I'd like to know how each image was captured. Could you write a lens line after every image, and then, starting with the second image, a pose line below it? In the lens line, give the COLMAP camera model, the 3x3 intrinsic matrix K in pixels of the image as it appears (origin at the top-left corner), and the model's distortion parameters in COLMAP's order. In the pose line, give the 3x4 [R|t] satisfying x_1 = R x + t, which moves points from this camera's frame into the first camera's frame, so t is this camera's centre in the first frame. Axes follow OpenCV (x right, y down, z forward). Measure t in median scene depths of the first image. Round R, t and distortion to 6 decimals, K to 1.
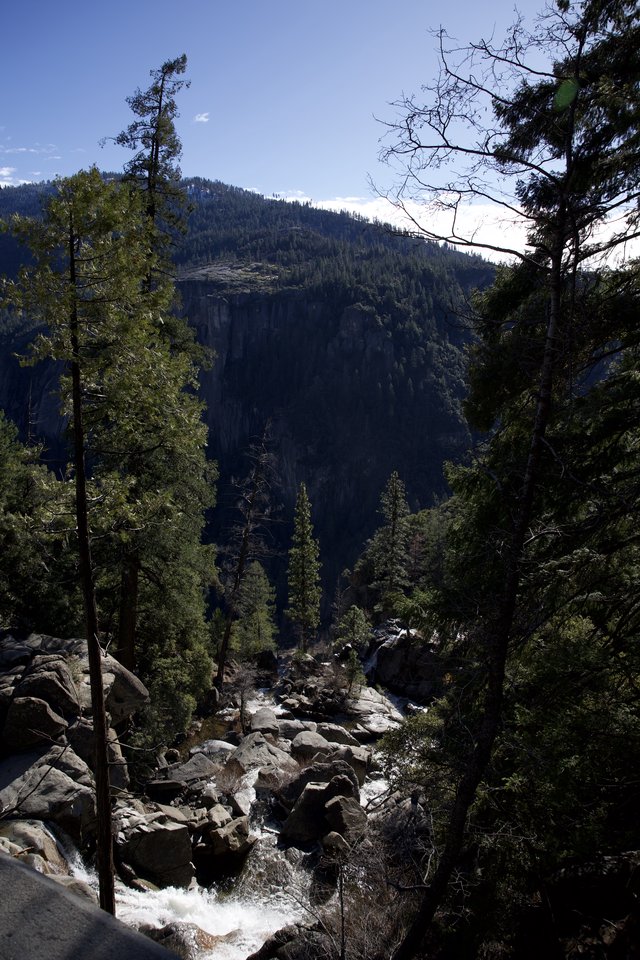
lens RADIAL K [[670.6, 0, 313.0], [0, 670.6, 478.1], [0, 0, 1]] dist [-0.101488, 0.091797]
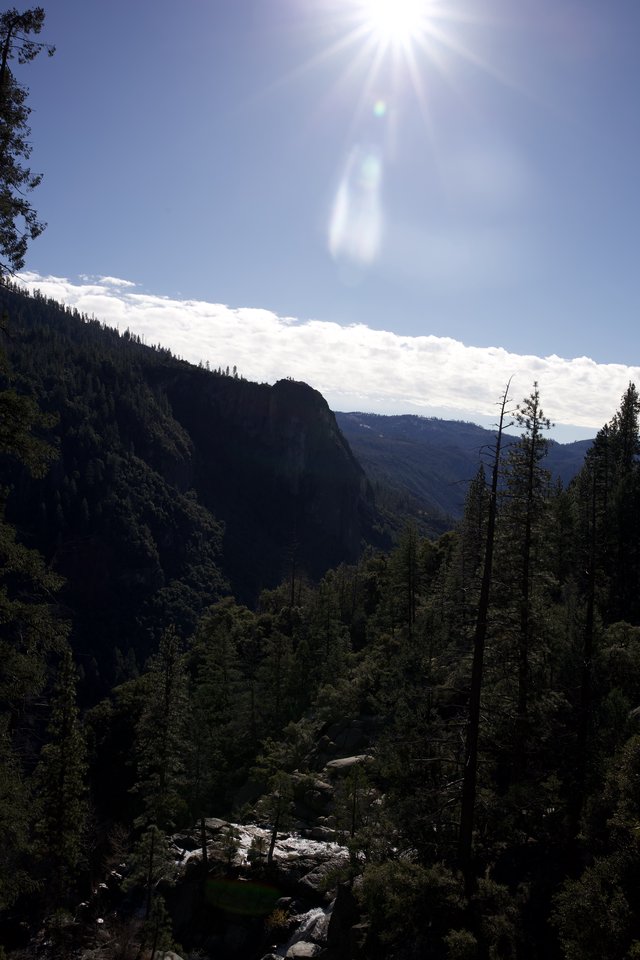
lens RADIAL K [[851.7, 0, 321.4], [0, 851.7, 483.7], [0, 0, 1]] dist [-0.061725, 0.129305]
pose [[0.909895, 0.038936, 0.413007, -0.111791], [0.030550, 0.986593, -0.160315, -0.007330], [-0.413712, 0.158487, 0.896507, 0.070650]]
